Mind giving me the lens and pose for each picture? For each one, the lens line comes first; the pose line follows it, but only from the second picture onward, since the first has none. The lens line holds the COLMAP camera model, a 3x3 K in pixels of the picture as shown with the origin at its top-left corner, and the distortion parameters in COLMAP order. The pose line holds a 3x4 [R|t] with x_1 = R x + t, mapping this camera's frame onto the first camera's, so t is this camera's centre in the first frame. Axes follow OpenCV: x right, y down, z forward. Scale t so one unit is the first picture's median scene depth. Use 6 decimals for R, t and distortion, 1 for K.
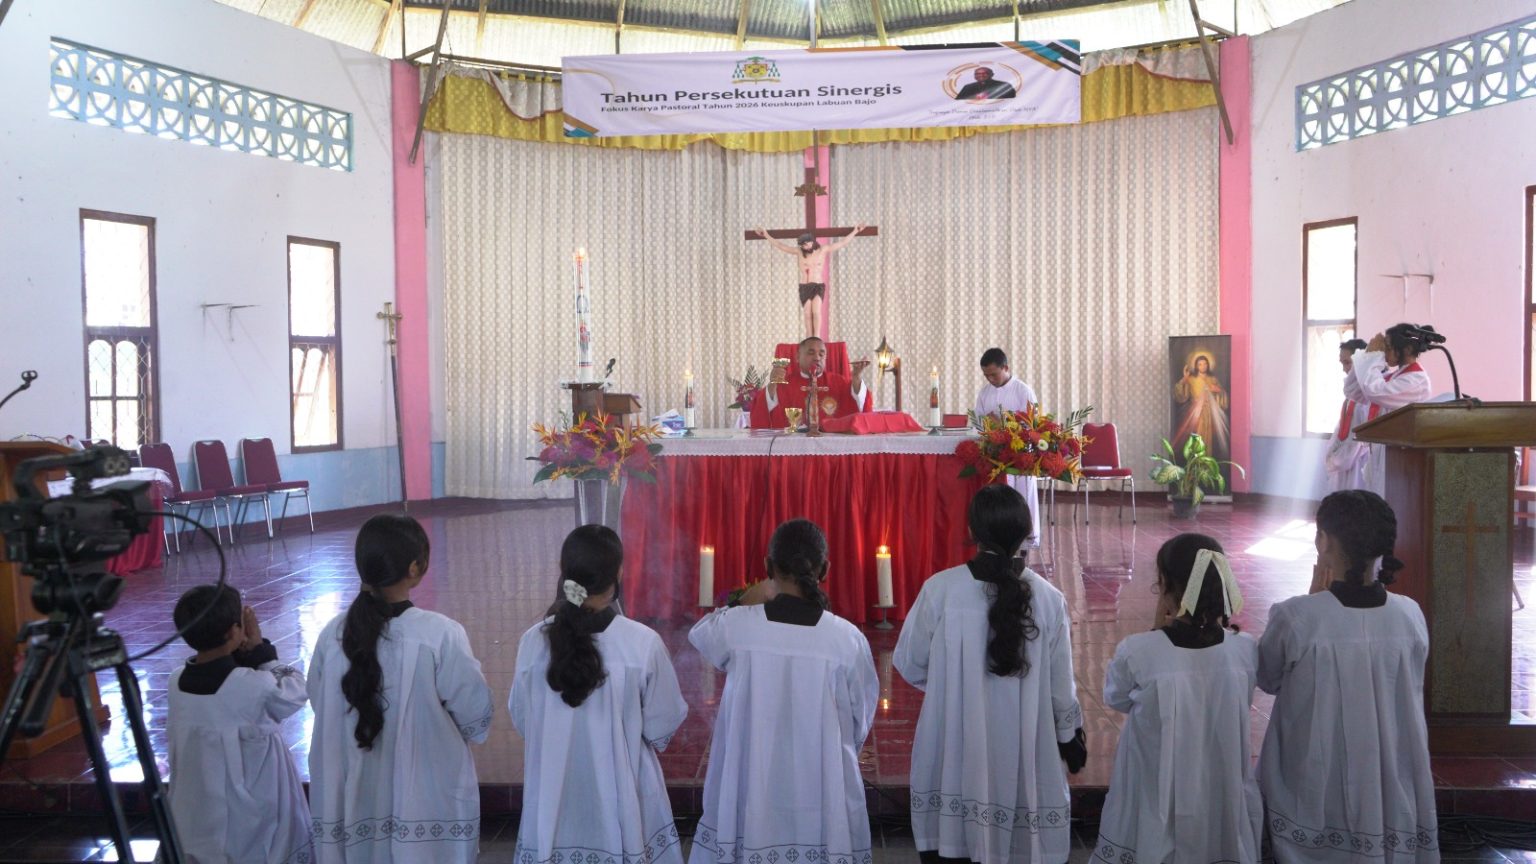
lens RADIAL K [[1242.0, 0, 768.0], [0, 1242.0, 432.0], [0, 0, 1]] dist [-0.010453, 0.016352]
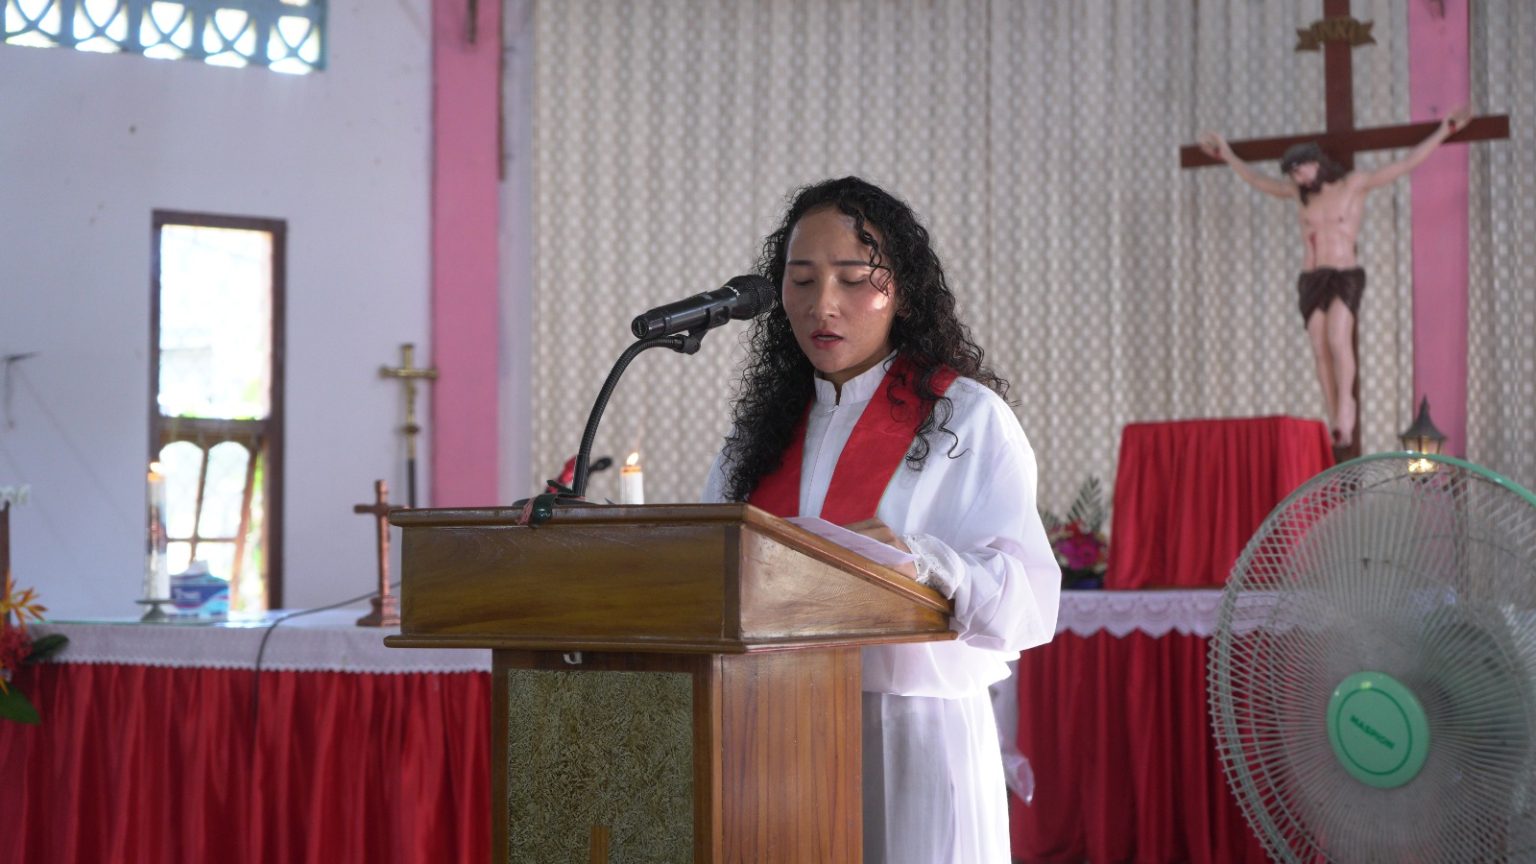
lens RADIAL K [[2890.3, 0, 768.0], [0, 2890.3, 432.0], [0, 0, 1]] dist [-0.038246, -0.005555]
pose [[0.872667, -0.011207, -0.488187, 0.340408], [-0.028283, 0.996898, -0.073443, 0.003373], [0.487496, 0.077899, 0.869643, 0.133655]]
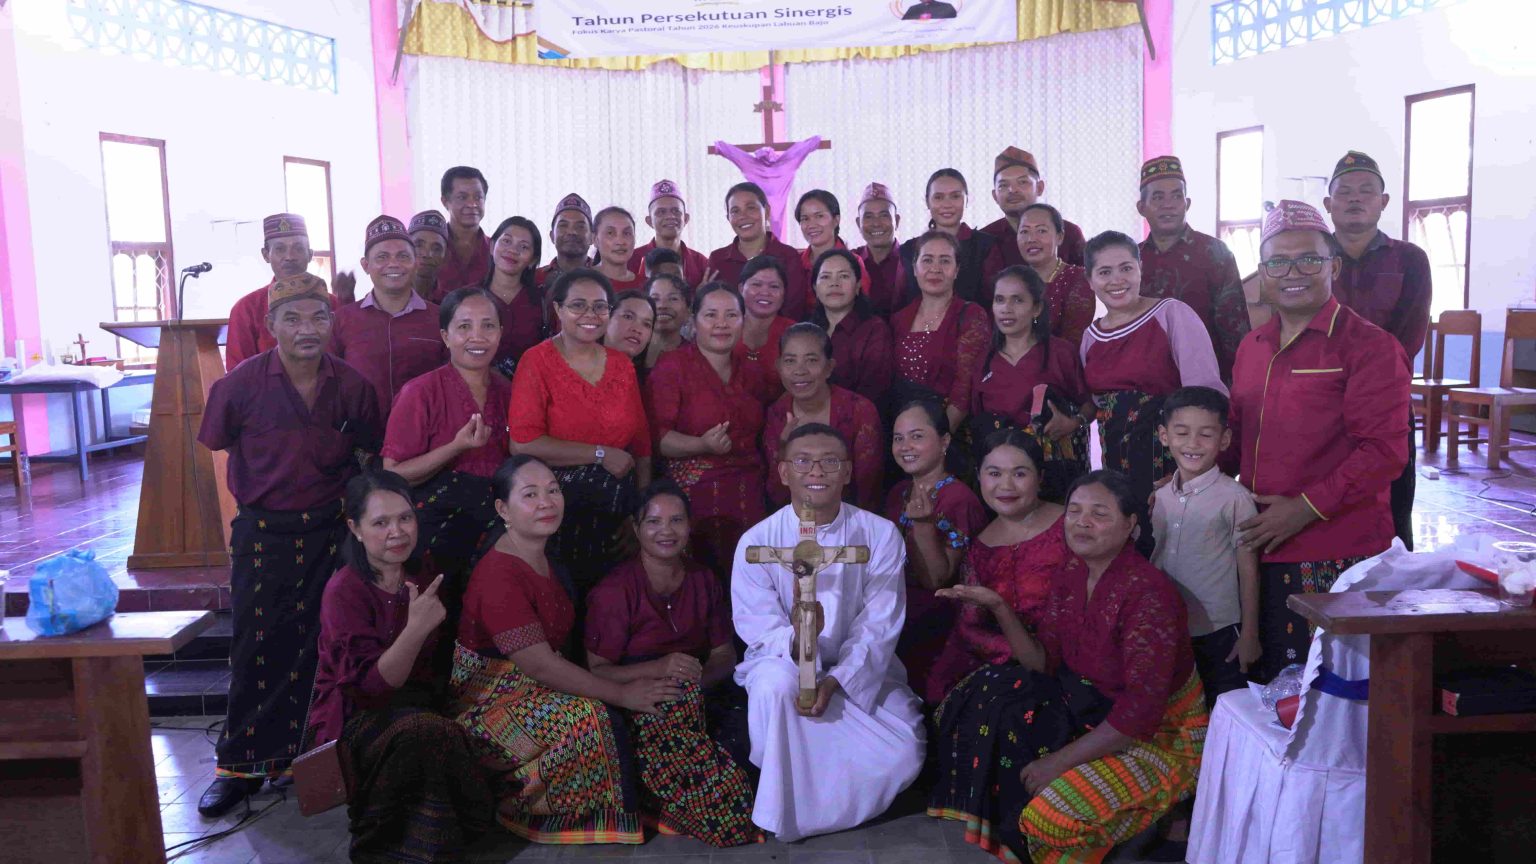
lens RADIAL K [[1240.3, 0, 767.7], [0, 1240.3, 440.1], [0, 0, 1]] dist [-0.011840, 0.005607]
pose [[0.998823, -0.023096, 0.042656, -0.019369], [0.020048, 0.997307, 0.070547, 0.018033], [-0.044171, -0.069608, 0.996596, -0.092391]]
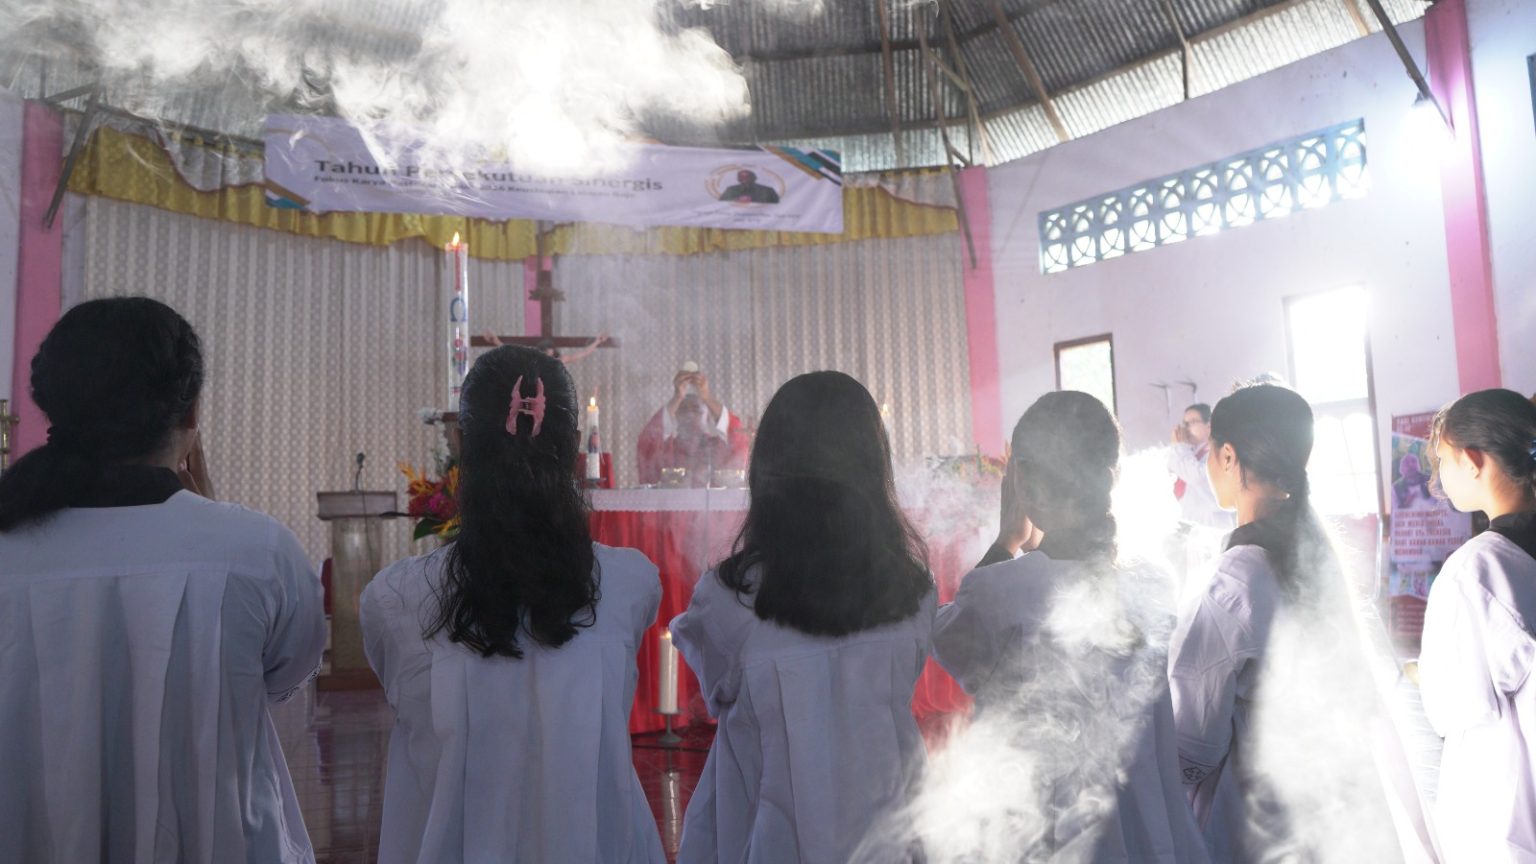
lens RADIAL K [[1242.0, 0, 768.0], [0, 1242.0, 432.0], [0, 0, 1]] dist [-0.010453, 0.016352]
pose [[0.939253, 0.020414, 0.342619, -0.127209], [0.035954, 0.986886, -0.157366, 0.052106], [-0.341338, 0.160125, 0.926201, 0.140107]]
